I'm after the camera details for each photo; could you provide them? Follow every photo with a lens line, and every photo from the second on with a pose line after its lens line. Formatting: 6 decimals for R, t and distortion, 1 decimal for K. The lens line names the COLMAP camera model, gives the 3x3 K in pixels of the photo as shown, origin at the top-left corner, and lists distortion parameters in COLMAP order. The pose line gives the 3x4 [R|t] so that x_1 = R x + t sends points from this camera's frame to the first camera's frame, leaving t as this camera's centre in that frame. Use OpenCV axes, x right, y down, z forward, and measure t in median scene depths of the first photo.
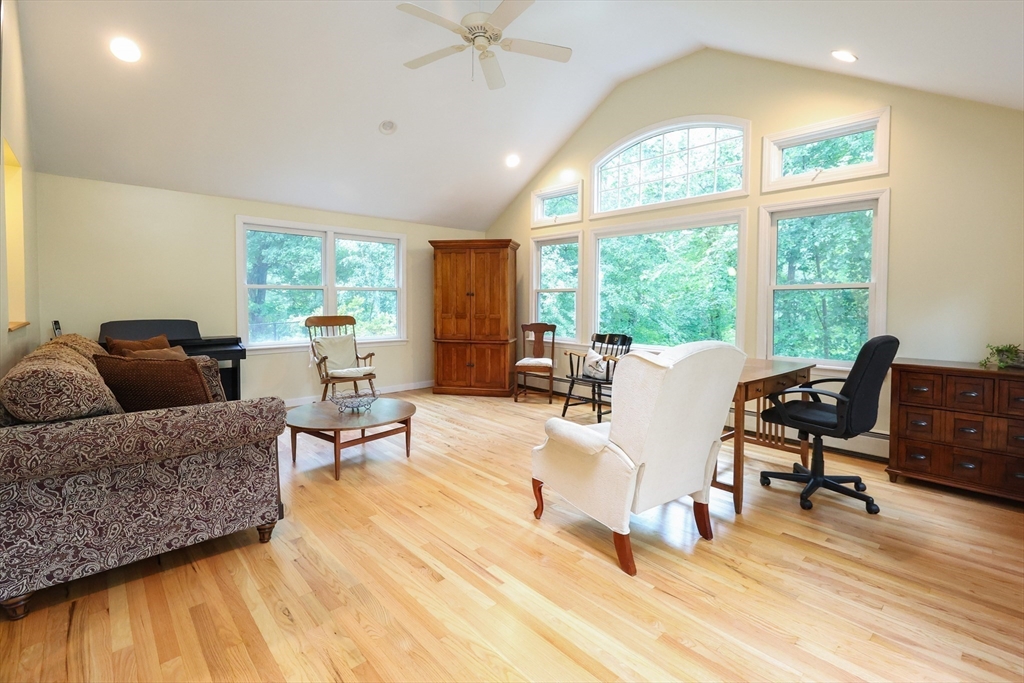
lens RADIAL K [[450.1, 0, 514.9], [0, 450.1, 312.5], [0, 0, 1]] dist [-0.000349, -0.000032]
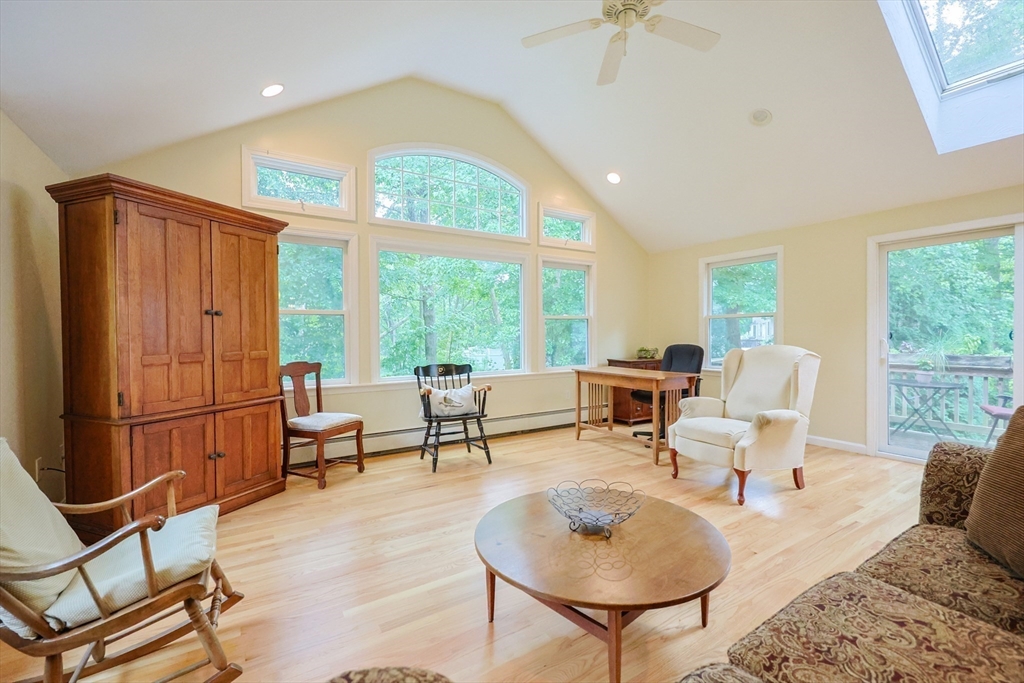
lens RADIAL K [[469.1, 0, 512.0], [0, 469.1, 341.5], [0, 0, 1]] dist [0.037423, -0.000002]
pose [[0.173123, -0.028579, 0.984485, -0.562610], [0.026963, 0.999342, 0.024269, -0.013201], [-0.984531, 0.022343, 0.173780, 0.592209]]
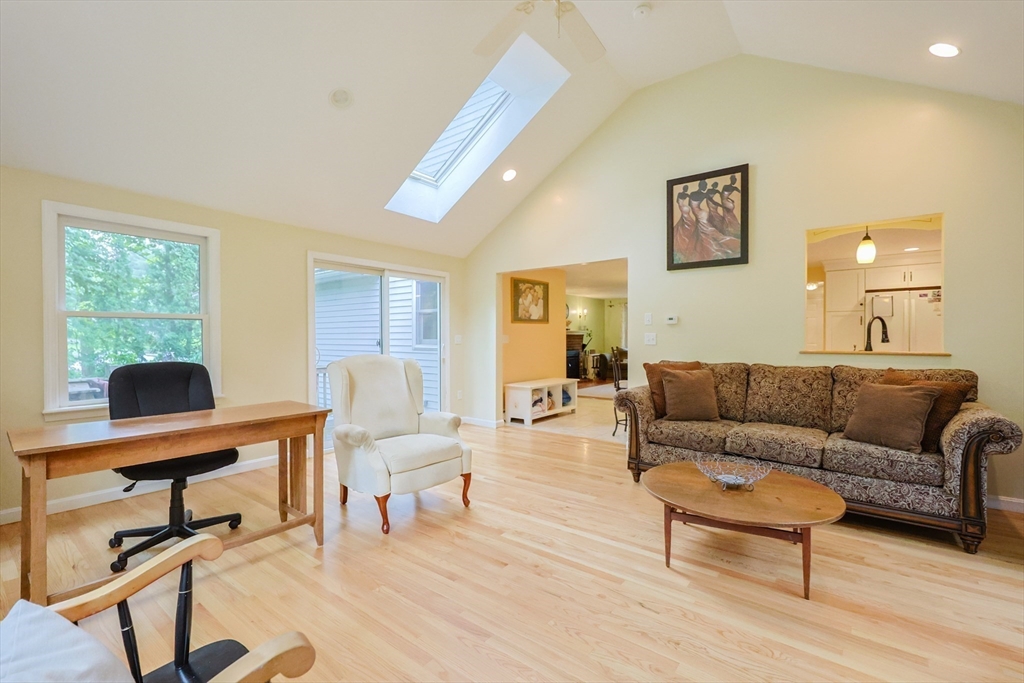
lens RADIAL K [[432.5, 0, 518.9], [0, 432.5, 339.7], [0, 0, 1]] dist [-0.000575, -0.000034]
pose [[-0.984080, -0.005382, -0.177643, 0.054330], [-0.010038, 0.999629, 0.025319, -0.015599], [0.177441, 0.026699, -0.983769, 0.945589]]
